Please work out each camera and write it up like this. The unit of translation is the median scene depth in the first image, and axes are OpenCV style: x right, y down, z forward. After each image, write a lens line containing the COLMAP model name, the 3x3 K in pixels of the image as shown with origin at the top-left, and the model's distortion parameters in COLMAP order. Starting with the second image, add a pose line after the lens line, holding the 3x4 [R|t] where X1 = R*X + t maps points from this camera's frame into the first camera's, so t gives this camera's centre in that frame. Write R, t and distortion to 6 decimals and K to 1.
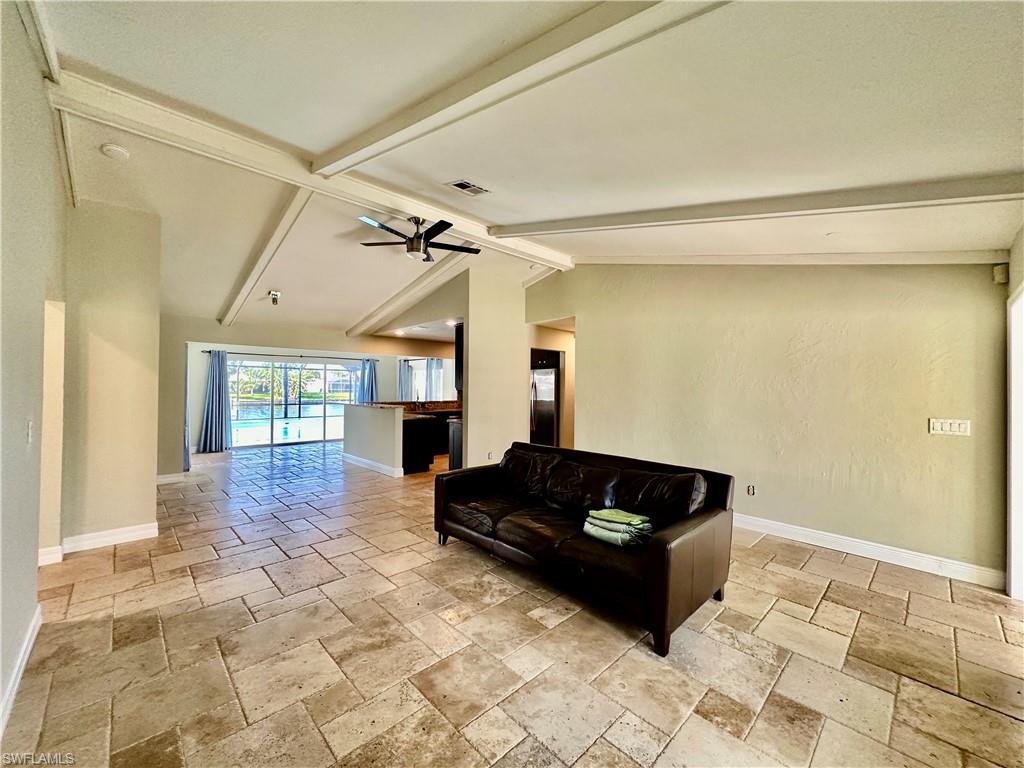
lens RADIAL K [[403.8, 0, 510.0], [0, 403.8, 383.1], [0, 0, 1]] dist [-0.000435, 0.001103]
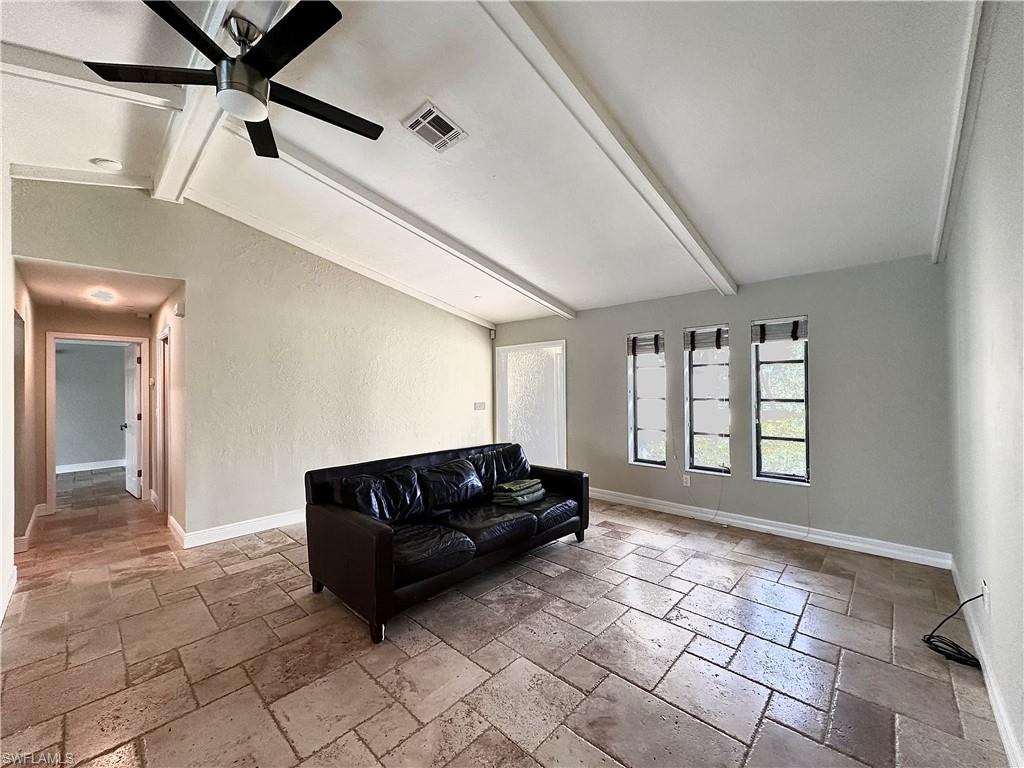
lens RADIAL K [[403.8, 0, 510.0], [0, 403.8, 383.1], [0, 0, 1]] dist [-0.000435, 0.001103]
pose [[-0.051102, 0.002477, 0.998690, -0.985876], [-0.007652, 0.999967, -0.002872, -0.003621], [-0.998664, -0.007788, -0.051082, 1.015039]]
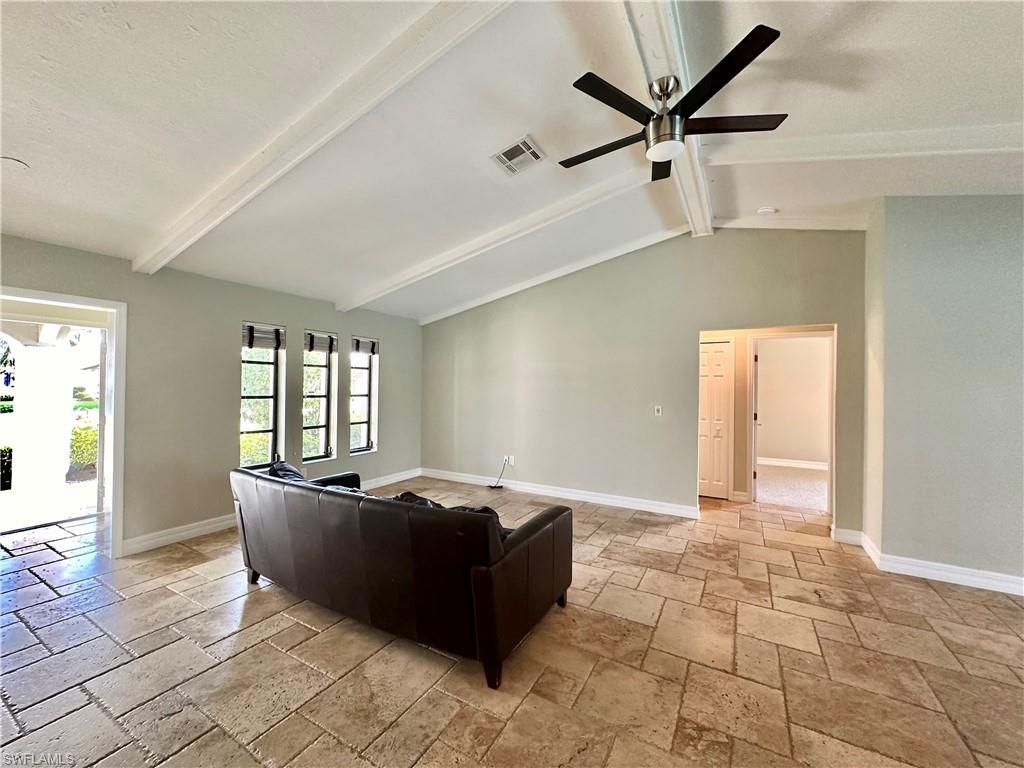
lens RADIAL K [[403.8, 0, 510.0], [0, 403.8, 383.1], [0, 0, 1]] dist [-0.000435, 0.001103]
pose [[-0.961562, -0.023314, -0.273598, 0.158703], [-0.016273, 0.999476, -0.027977, 0.026382], [0.274107, -0.022449, -0.961437, 2.056037]]
